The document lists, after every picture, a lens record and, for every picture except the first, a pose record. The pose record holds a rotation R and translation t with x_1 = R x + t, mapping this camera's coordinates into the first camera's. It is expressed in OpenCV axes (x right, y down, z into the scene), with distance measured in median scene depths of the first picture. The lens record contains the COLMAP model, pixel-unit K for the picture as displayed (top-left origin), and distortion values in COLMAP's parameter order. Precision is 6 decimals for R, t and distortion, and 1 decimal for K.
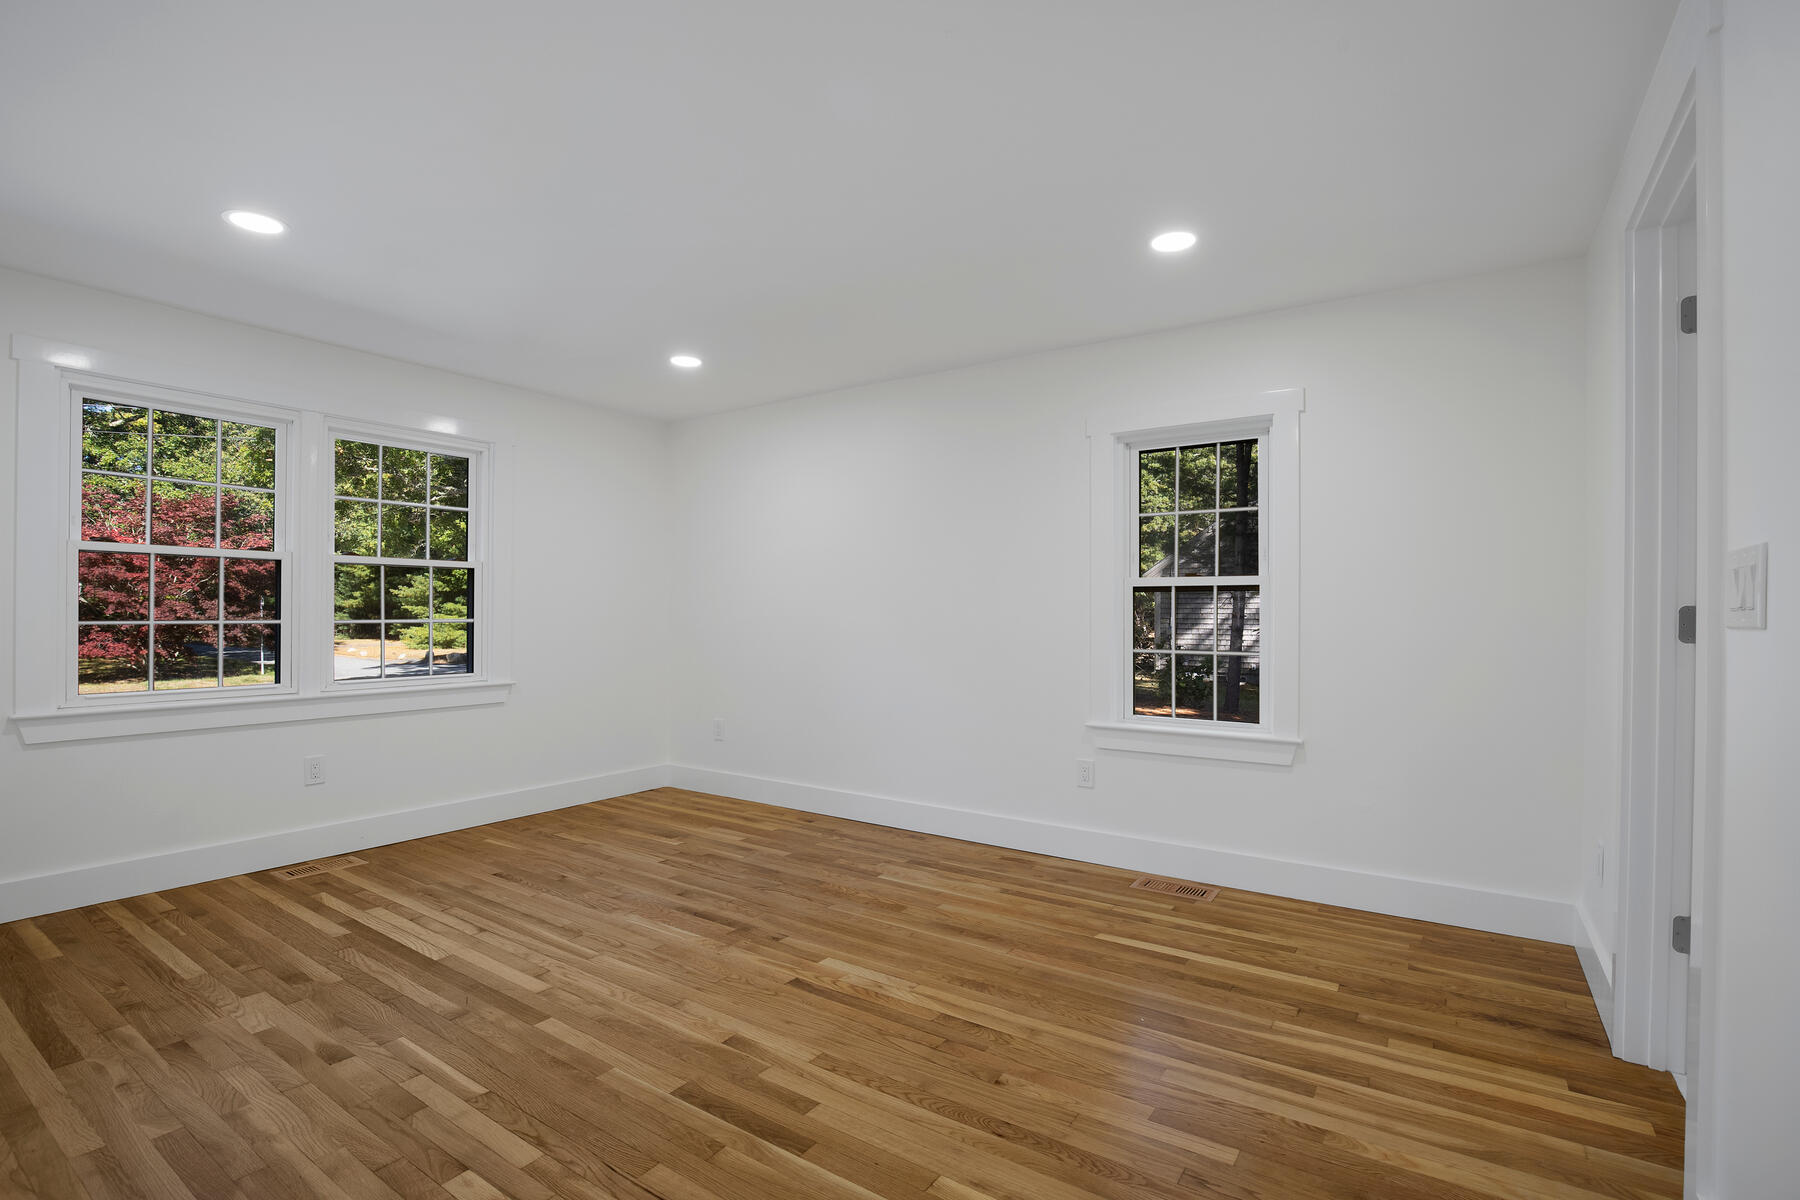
lens RADIAL K [[834.9, 0, 907.2], [0, 834.9, 607.6], [0, 0, 1]] dist [-0.029974, 0.005147]
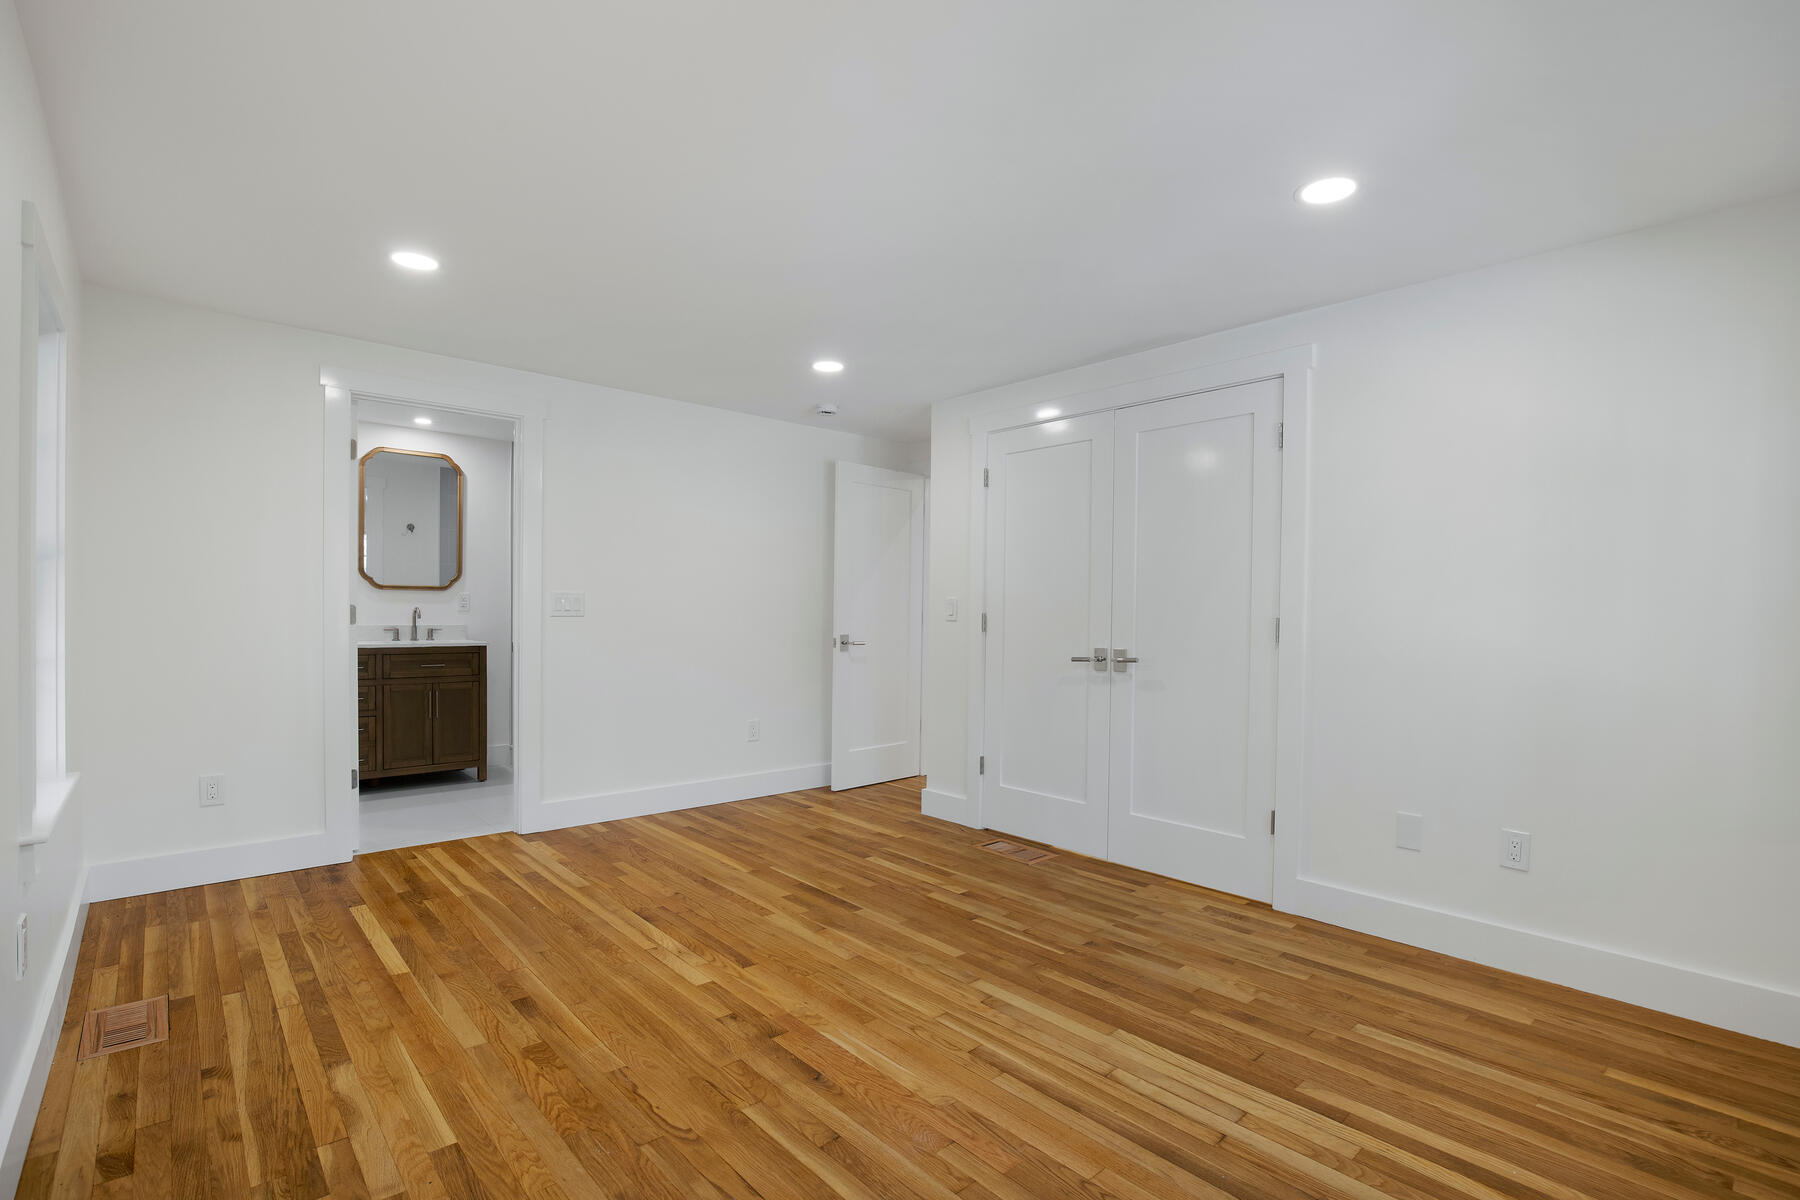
lens RADIAL K [[834.9, 0, 907.2], [0, 834.9, 607.6], [0, 0, 1]] dist [-0.029974, 0.005147]
pose [[-0.971067, -0.016701, 0.238222, -0.496042], [-0.019656, 0.999756, -0.010034, -0.002205], [-0.237997, -0.014426, -0.971159, 1.700104]]
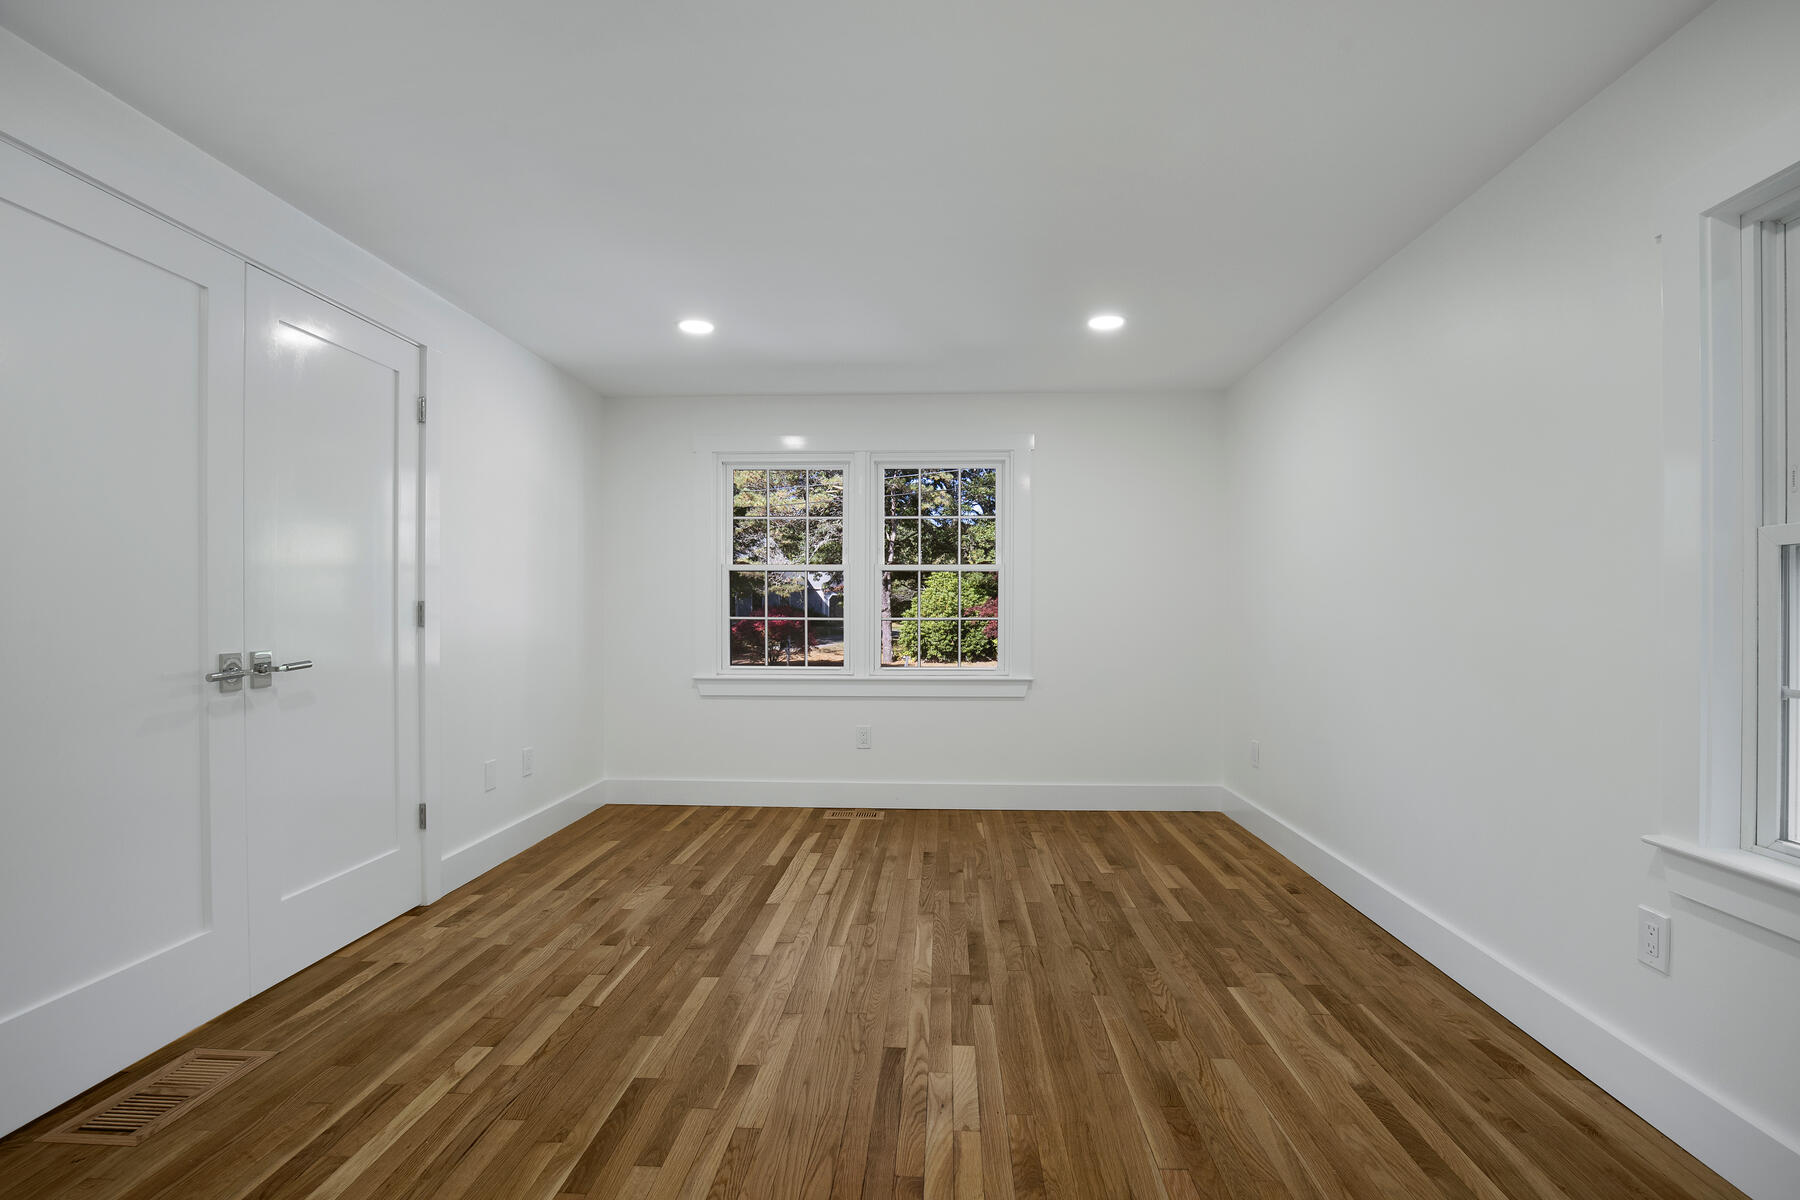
lens RADIAL K [[834.9, 0, 907.2], [0, 834.9, 607.6], [0, 0, 1]] dist [-0.029974, 0.005147]
pose [[0.521431, -0.007005, -0.853264, 0.498772], [0.008152, 0.999962, -0.003227, 0.006532], [0.853254, -0.005273, 0.521468, 0.491970]]
